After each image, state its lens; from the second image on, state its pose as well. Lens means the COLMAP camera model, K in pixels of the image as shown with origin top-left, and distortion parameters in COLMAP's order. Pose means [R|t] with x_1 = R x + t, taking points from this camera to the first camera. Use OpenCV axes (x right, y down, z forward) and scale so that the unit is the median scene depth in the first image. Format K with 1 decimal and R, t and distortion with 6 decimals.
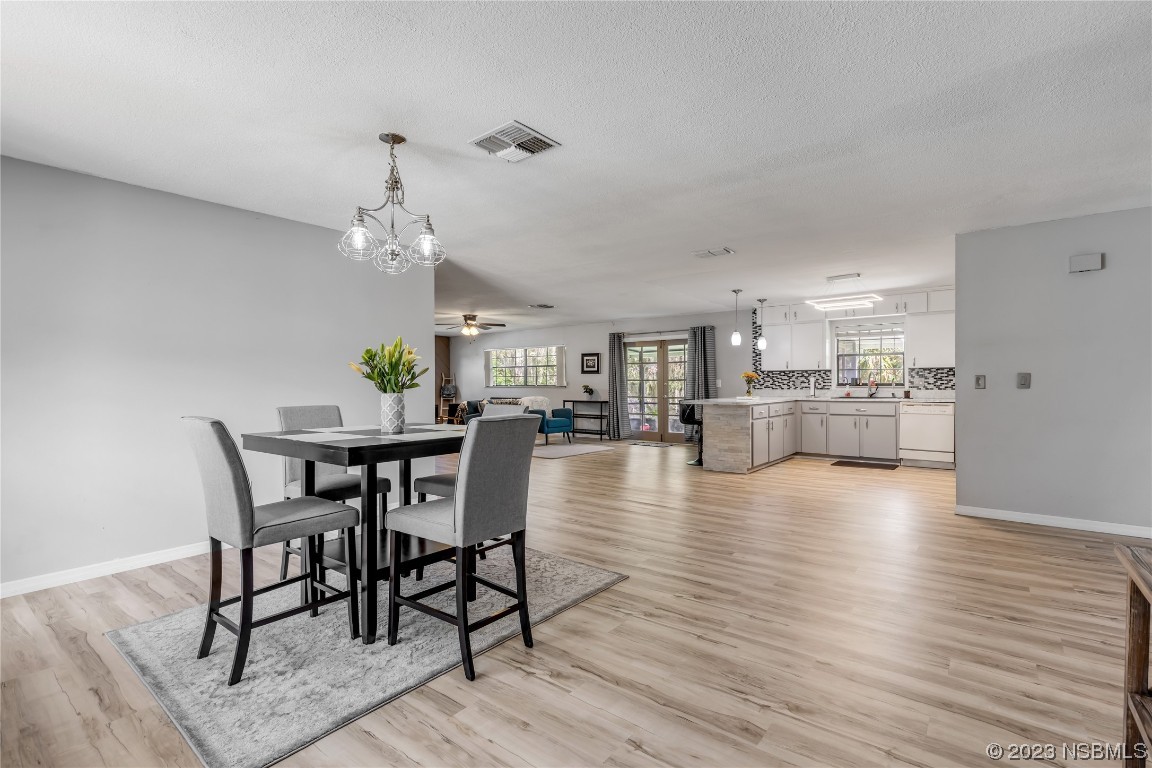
lens RADIAL K [[528.5, 0, 583.9], [0, 528.5, 383.1], [0, 0, 1]] dist [0.006458, -0.000981]
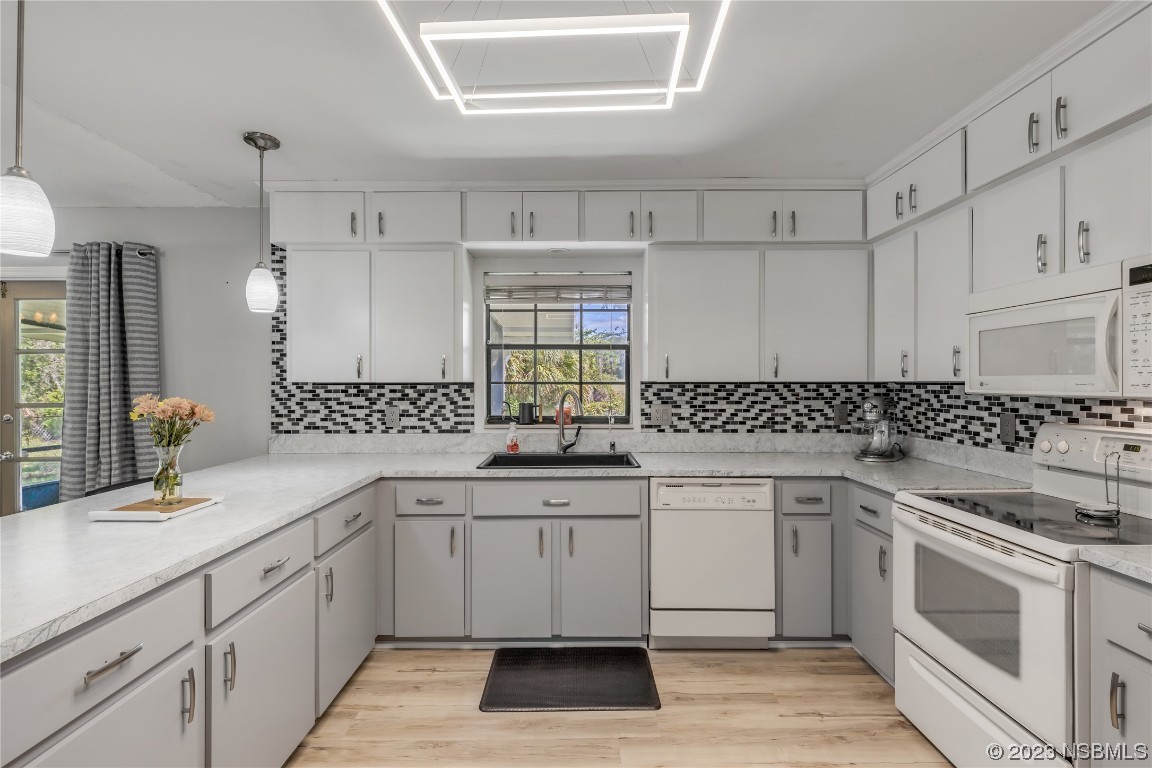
lens RADIAL K [[528.5, 0, 555.1], [0, 528.5, 390.7], [0, 0, 1]] dist [0.006458, -0.000981]
pose [[0.812885, -0.005433, 0.582399, 0.278752], [-0.003729, 0.999887, 0.014533, -0.024274], [-0.582412, -0.013985, 0.812773, 0.625031]]
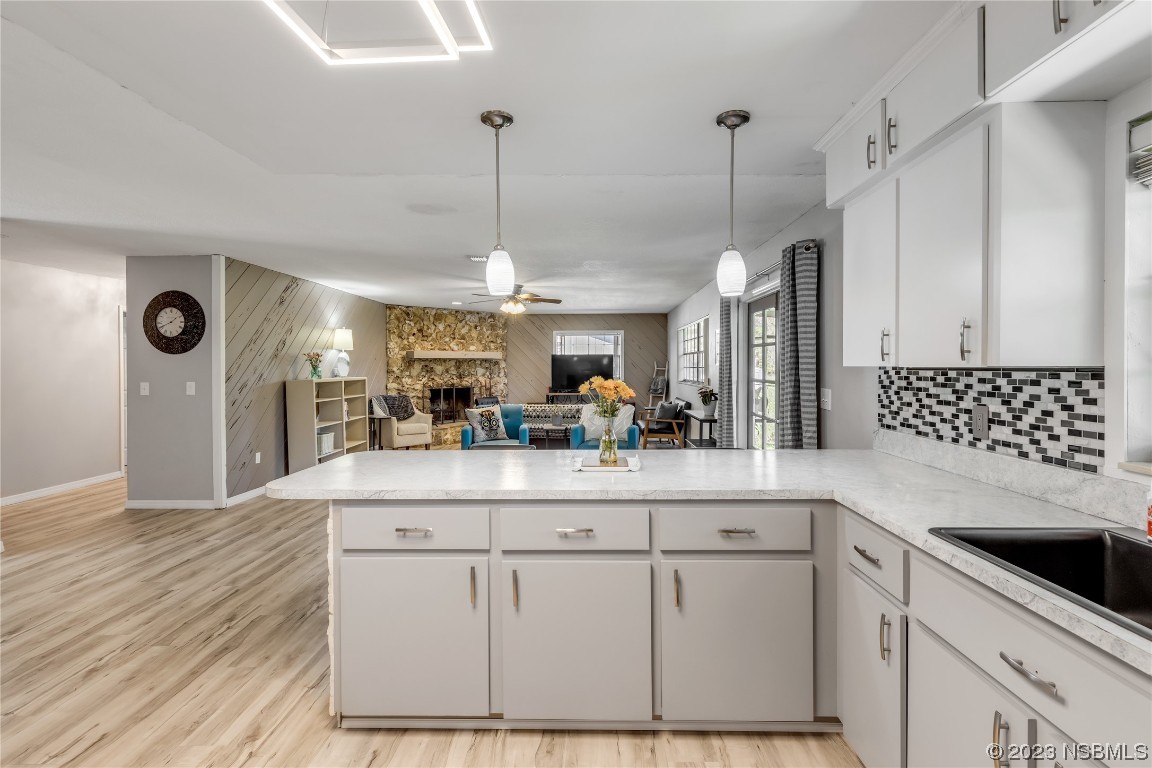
lens RADIAL K [[528.5, 0, 621.3], [0, 528.5, 363.2], [0, 0, 1]] dist [0.006458, -0.000981]
pose [[0.607837, 0.001062, -0.794061, 0.494859], [-0.002310, 0.999997, -0.000432, -0.025492], [0.794059, 0.002097, 0.607837, 0.728487]]
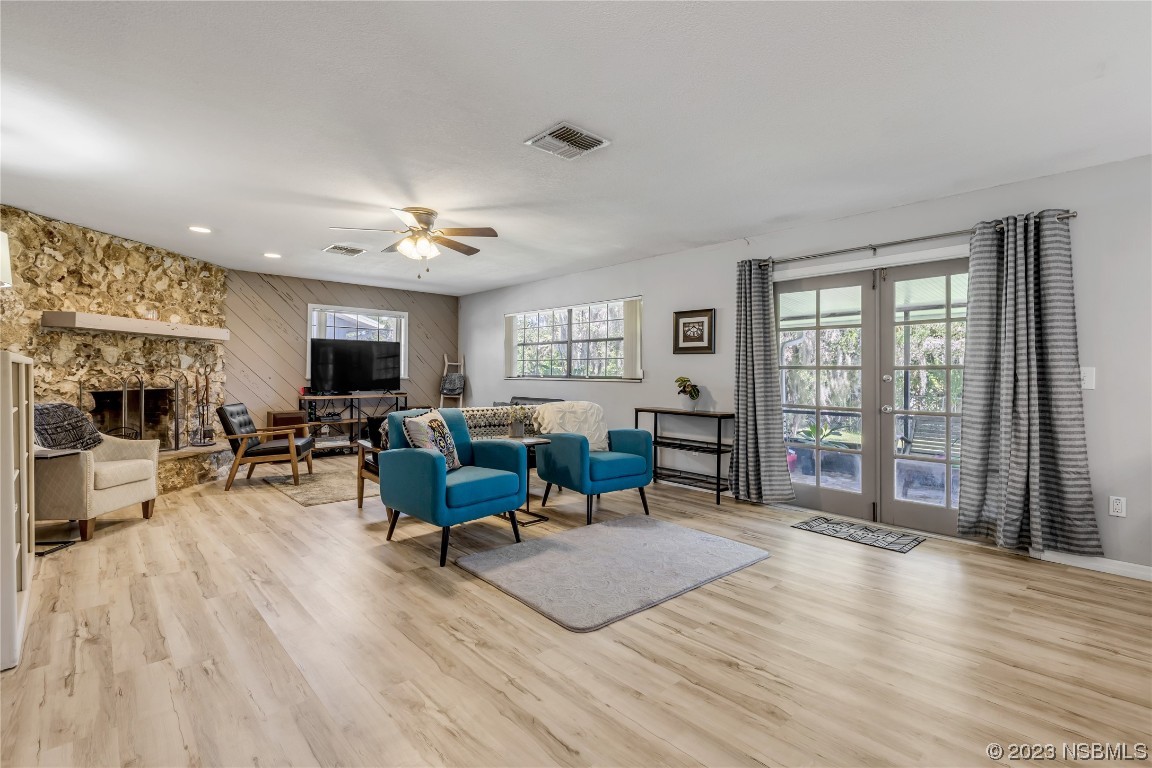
lens RADIAL K [[528.5, 0, 555.3], [0, 528.5, 364.7], [0, 0, 1]] dist [0.006458, -0.000981]
pose [[0.974589, 0.009289, -0.223809, -0.002539], [-0.013520, 0.999758, -0.017380, 0.002716], [0.223593, 0.019964, 0.974478, 0.643330]]
